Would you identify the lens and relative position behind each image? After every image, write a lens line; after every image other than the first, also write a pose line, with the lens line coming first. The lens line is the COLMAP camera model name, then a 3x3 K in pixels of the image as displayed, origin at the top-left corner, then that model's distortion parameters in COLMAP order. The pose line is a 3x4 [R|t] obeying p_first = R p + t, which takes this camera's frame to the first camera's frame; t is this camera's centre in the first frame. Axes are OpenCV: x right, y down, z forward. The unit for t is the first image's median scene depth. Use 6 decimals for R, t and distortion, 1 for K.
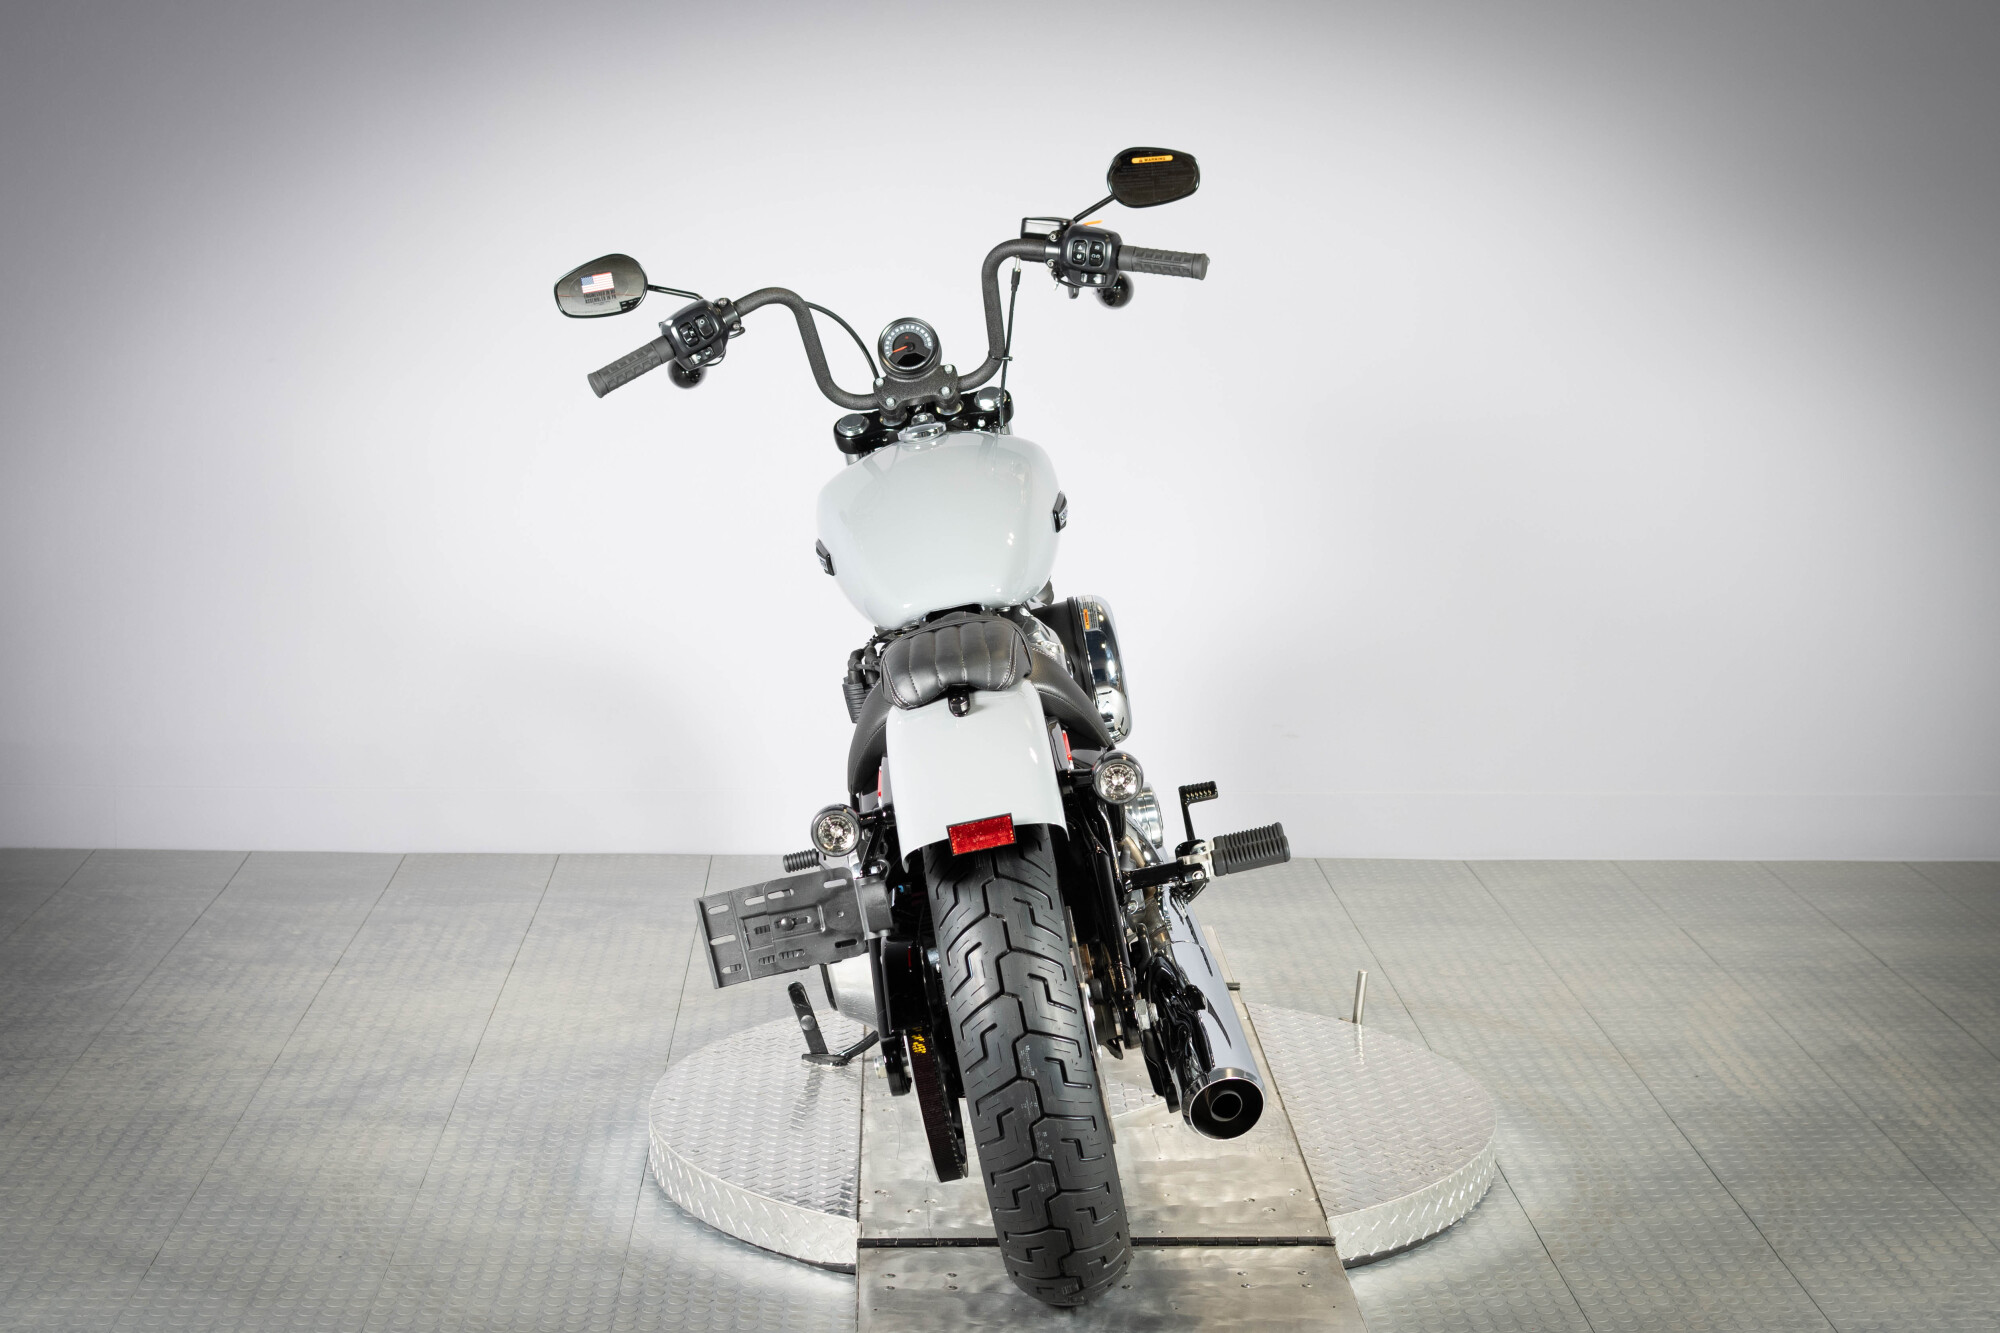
lens RADIAL K [[3513.6, 0, 1138.1], [0, 3513.6, 665.3], [0, 0, 1]] dist [-0.021416, -0.091038]
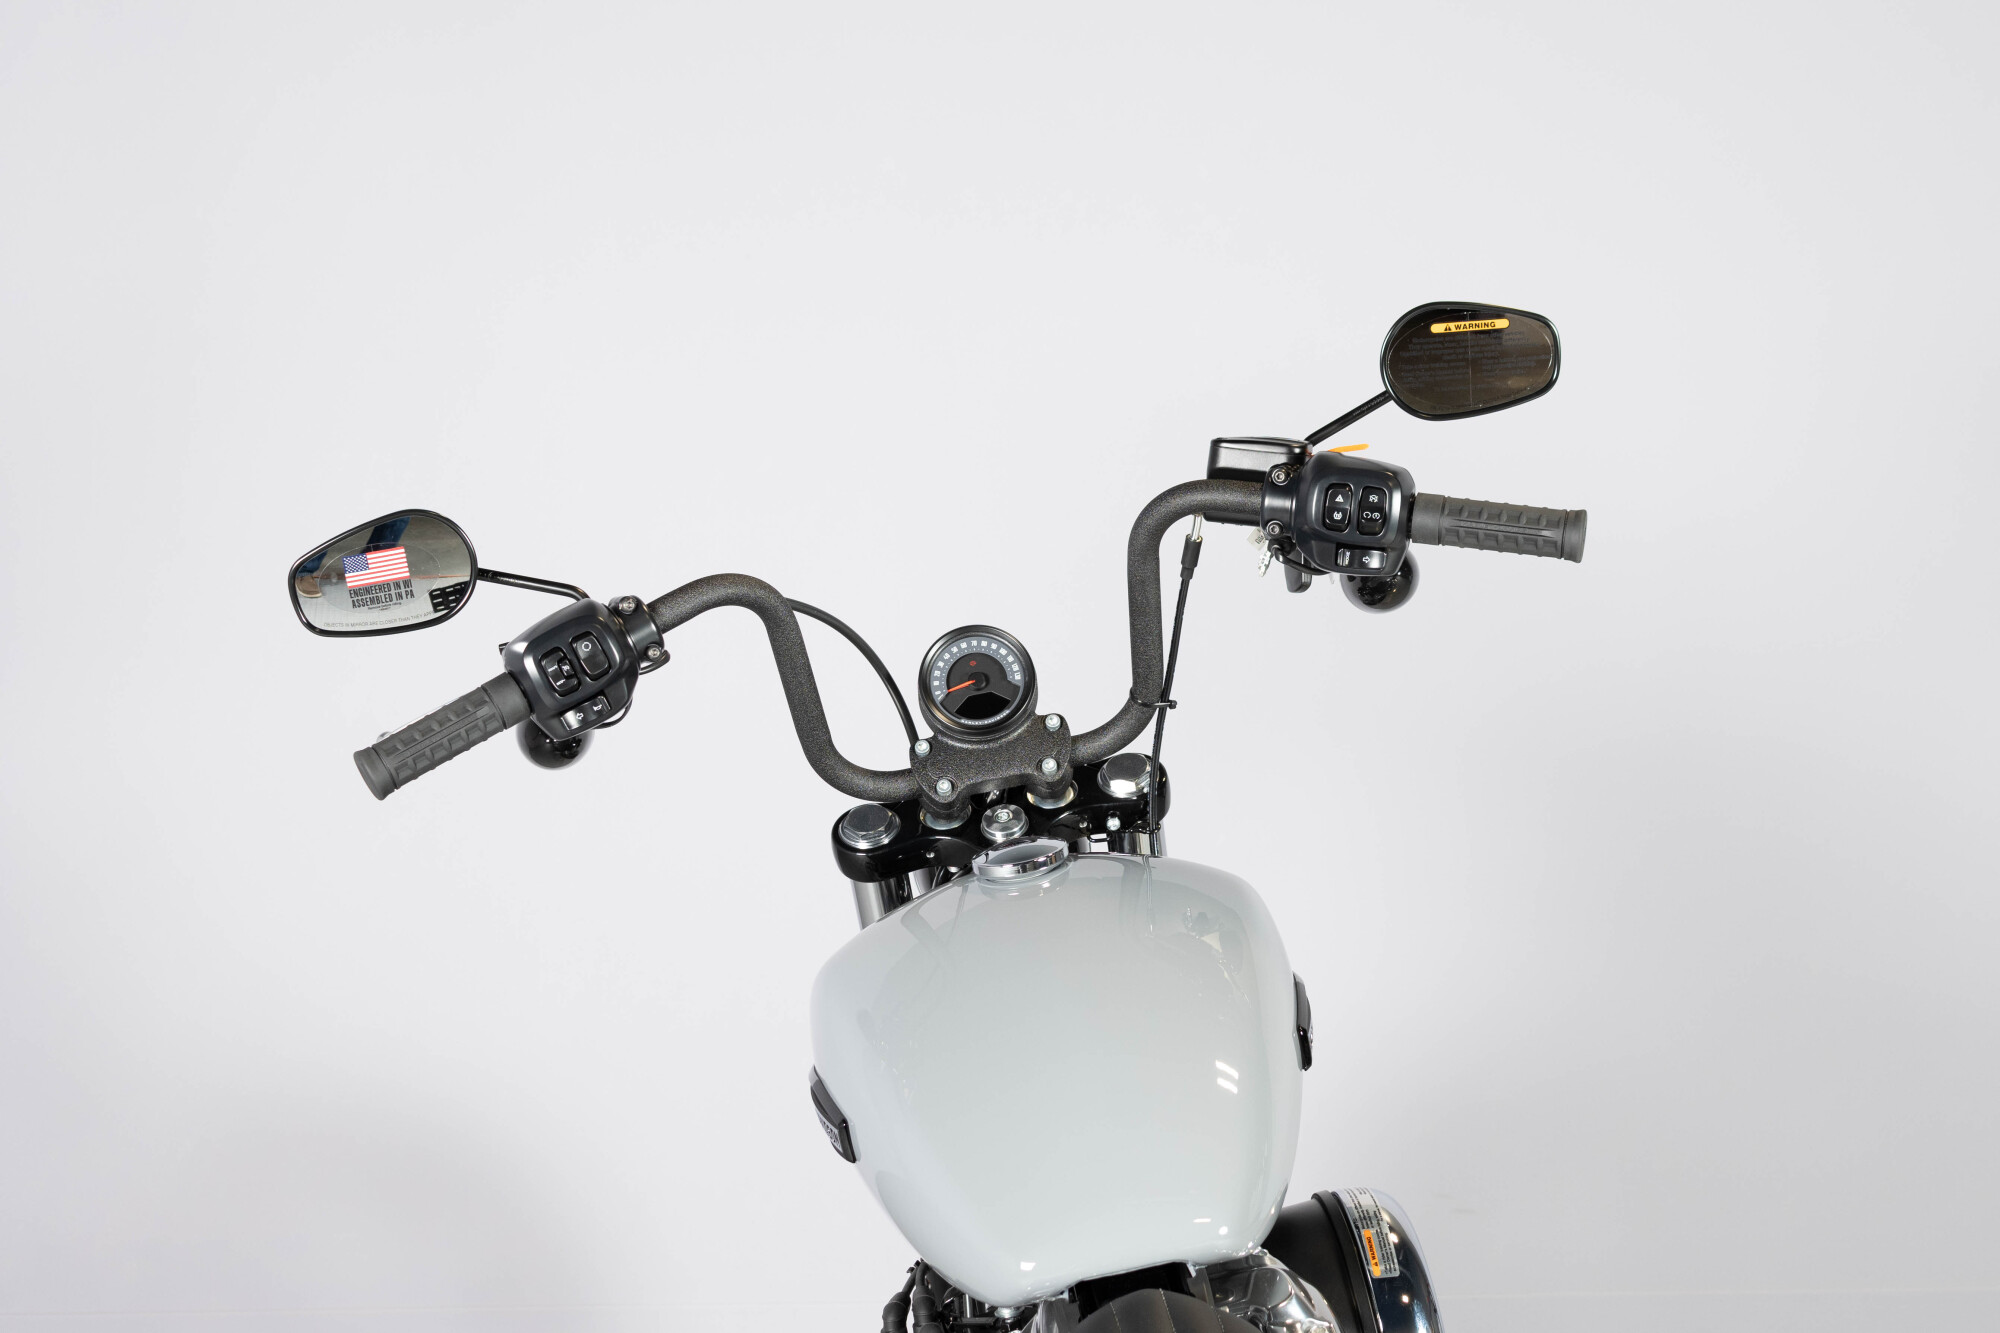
lens RADIAL K [[3513.6, 0, 1138.1], [0, 3513.6, 665.3], [0, 0, 1]] dist [-0.021416, -0.091038]
pose [[0.999071, -0.001025, 0.043076, -0.066195], [0.003448, 0.998412, -0.056221, -0.065592], [-0.042950, 0.056317, 0.997489, 0.490619]]
